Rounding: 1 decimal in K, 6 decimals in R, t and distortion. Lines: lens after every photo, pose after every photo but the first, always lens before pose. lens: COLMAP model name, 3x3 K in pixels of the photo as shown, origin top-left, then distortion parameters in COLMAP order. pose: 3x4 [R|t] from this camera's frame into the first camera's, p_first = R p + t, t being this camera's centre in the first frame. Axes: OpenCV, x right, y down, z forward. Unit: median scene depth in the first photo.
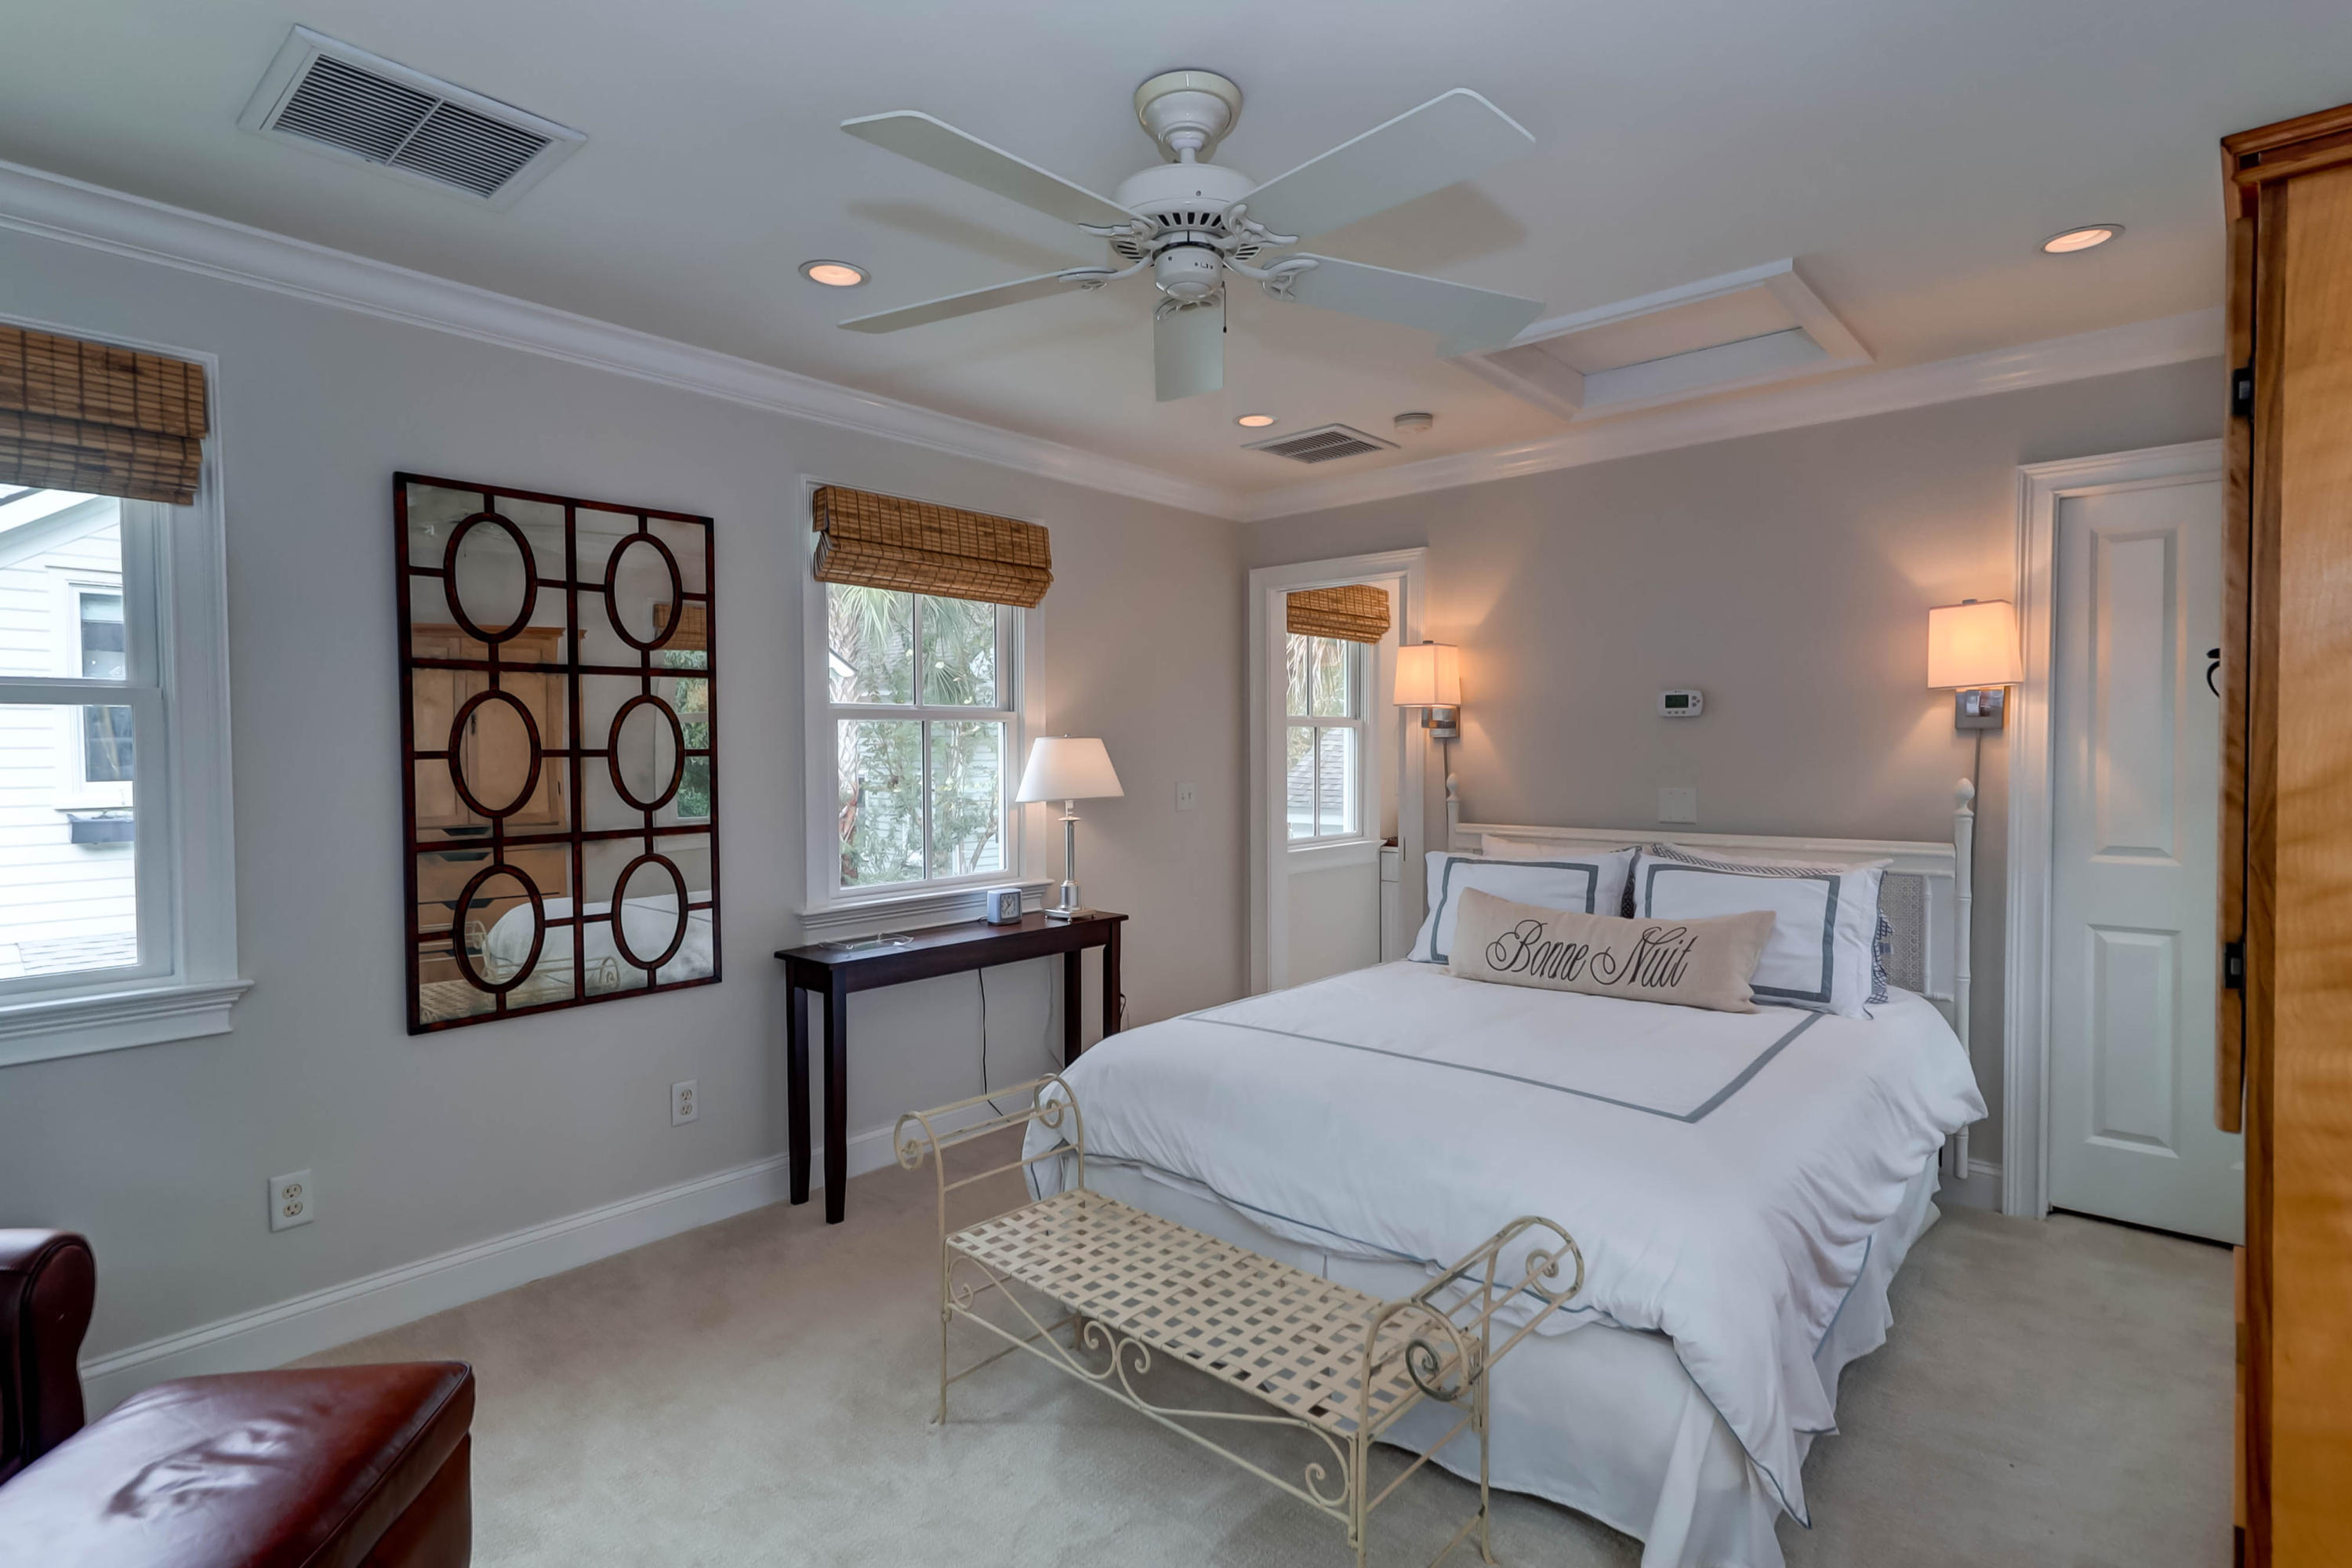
lens RADIAL K [[1173.3, 0, 1168.1], [0, 1173.3, 783.8], [0, 0, 1]] dist [0.010164, -0.000387]
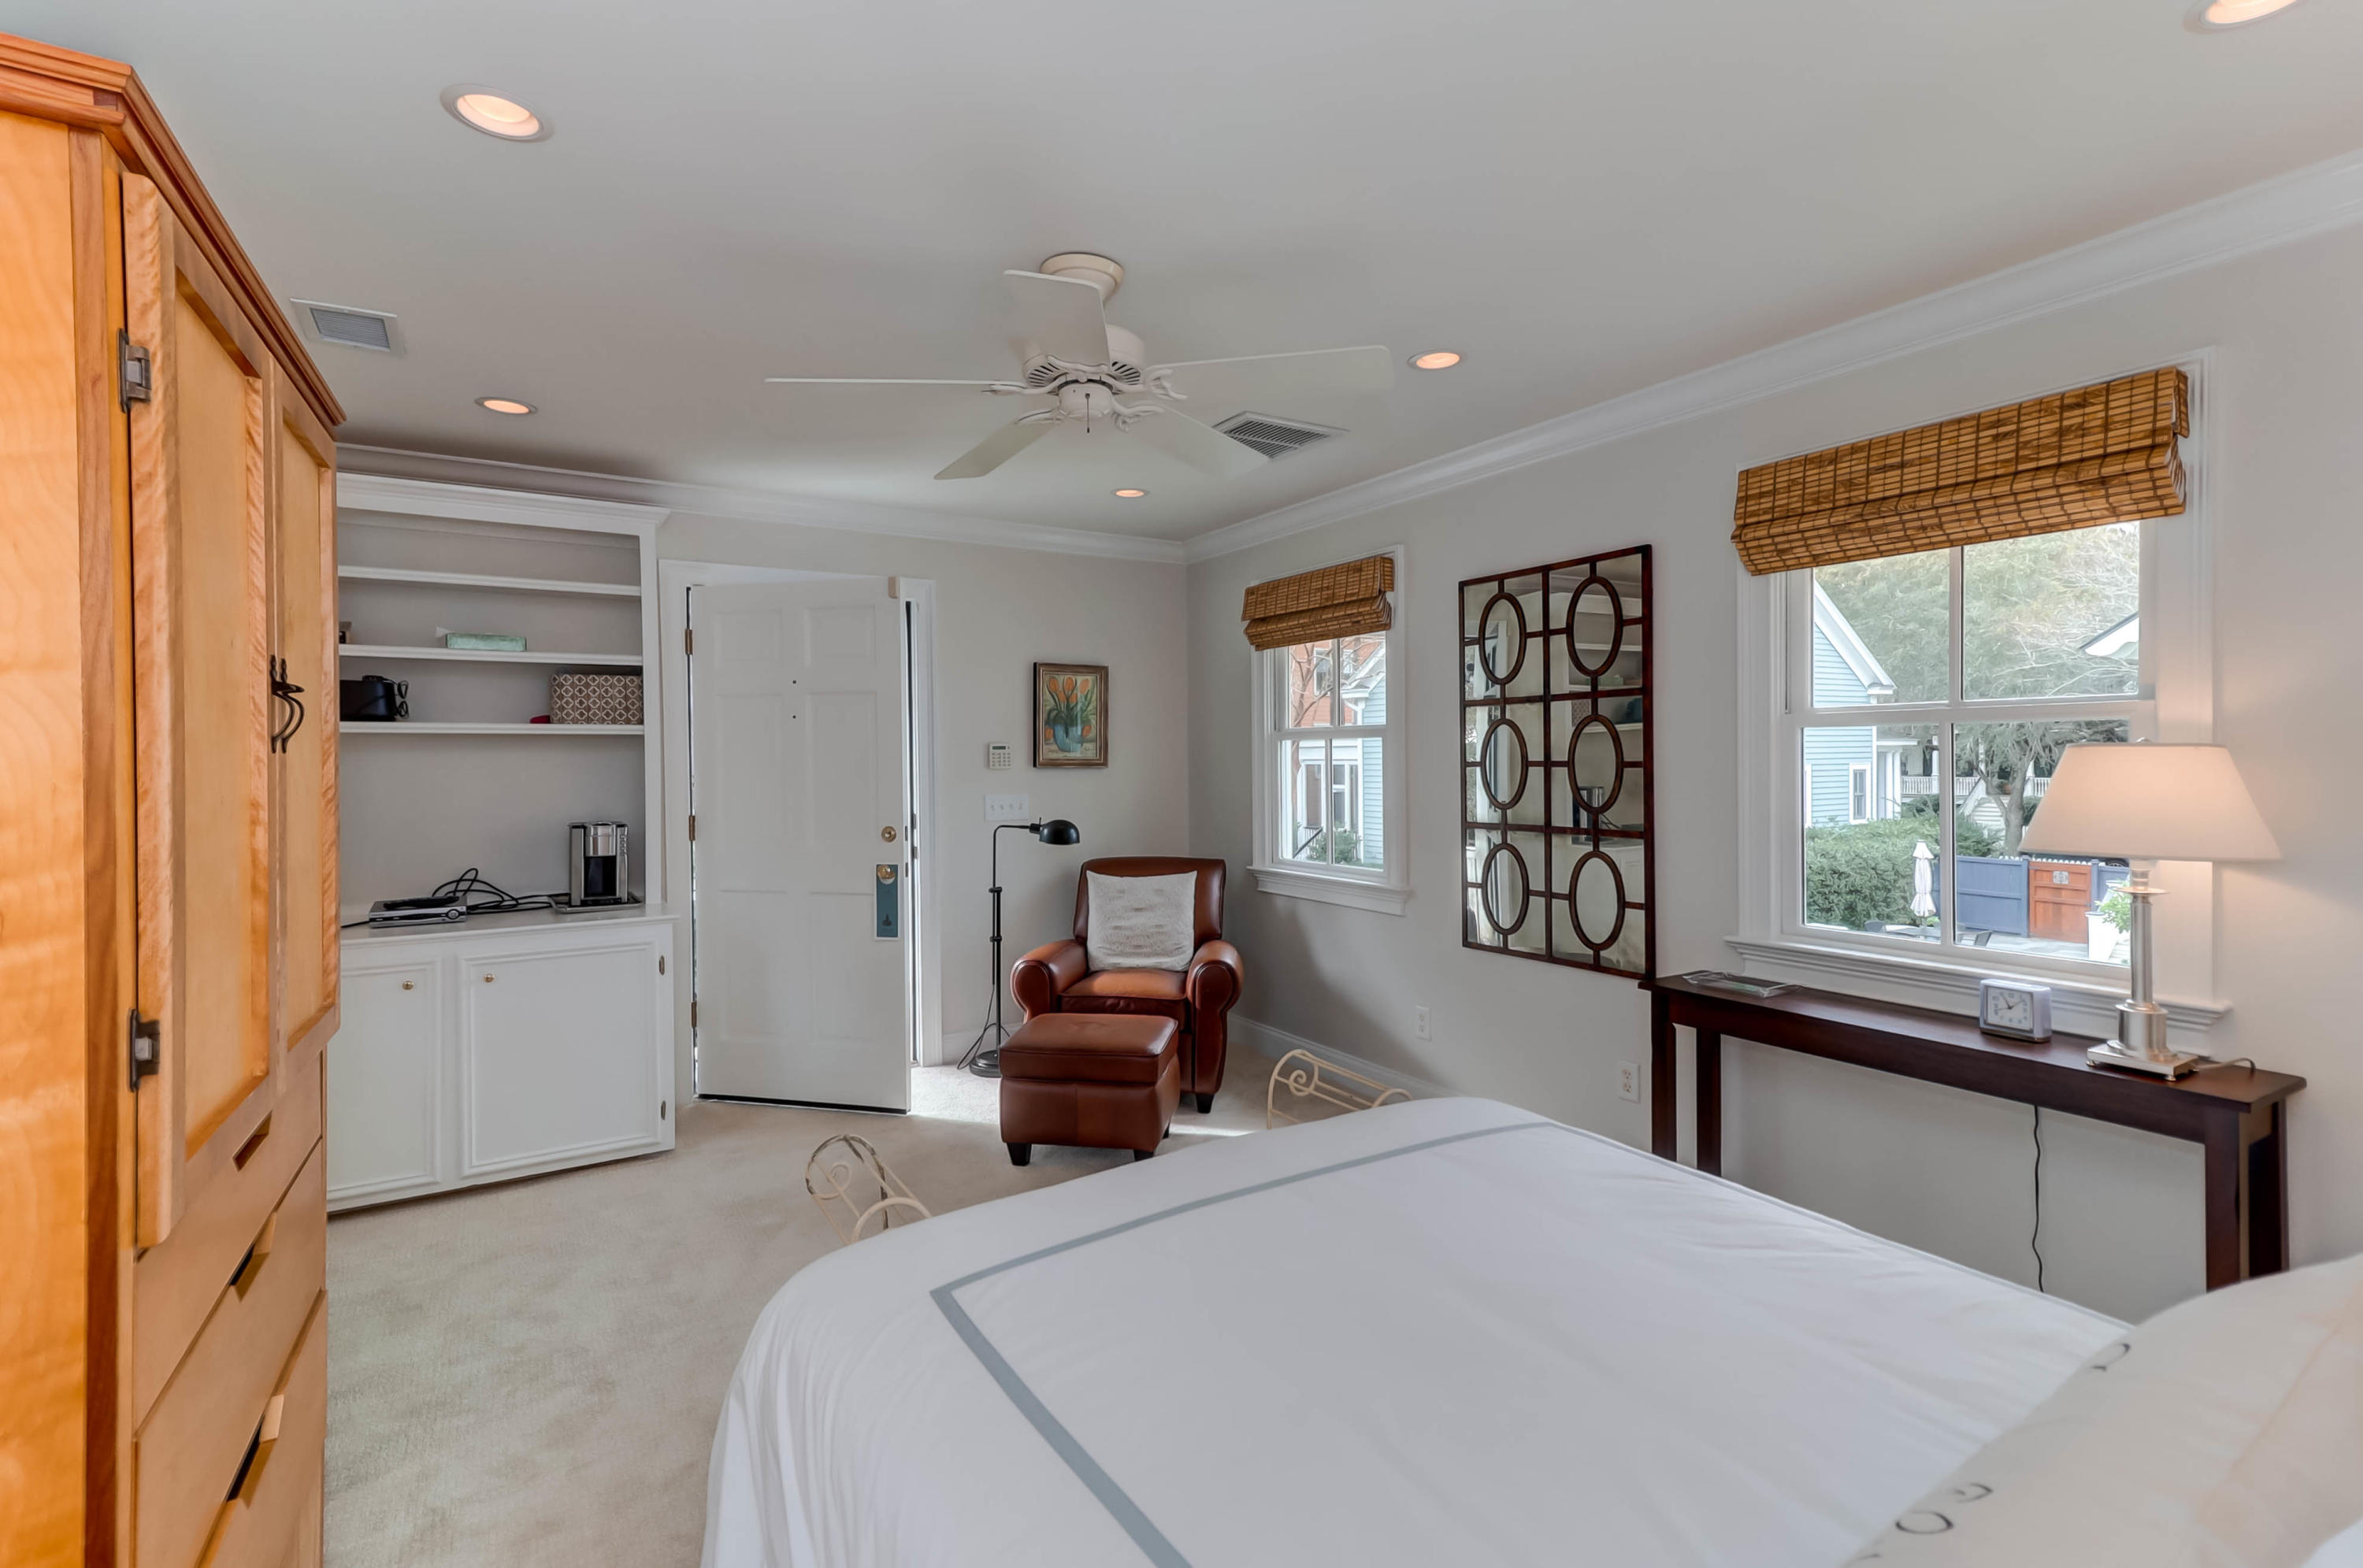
lens RADIAL K [[1087.9, 0, 1177.3], [0, 1087.9, 762.3], [0, 0, 1]] dist [0.022158, -0.000155]
pose [[-0.305903, 0.019678, -0.951859, 0.713613], [-0.015093, 0.999561, 0.025514, -0.049411], [0.951943, 0.022171, -0.305471, 0.935084]]
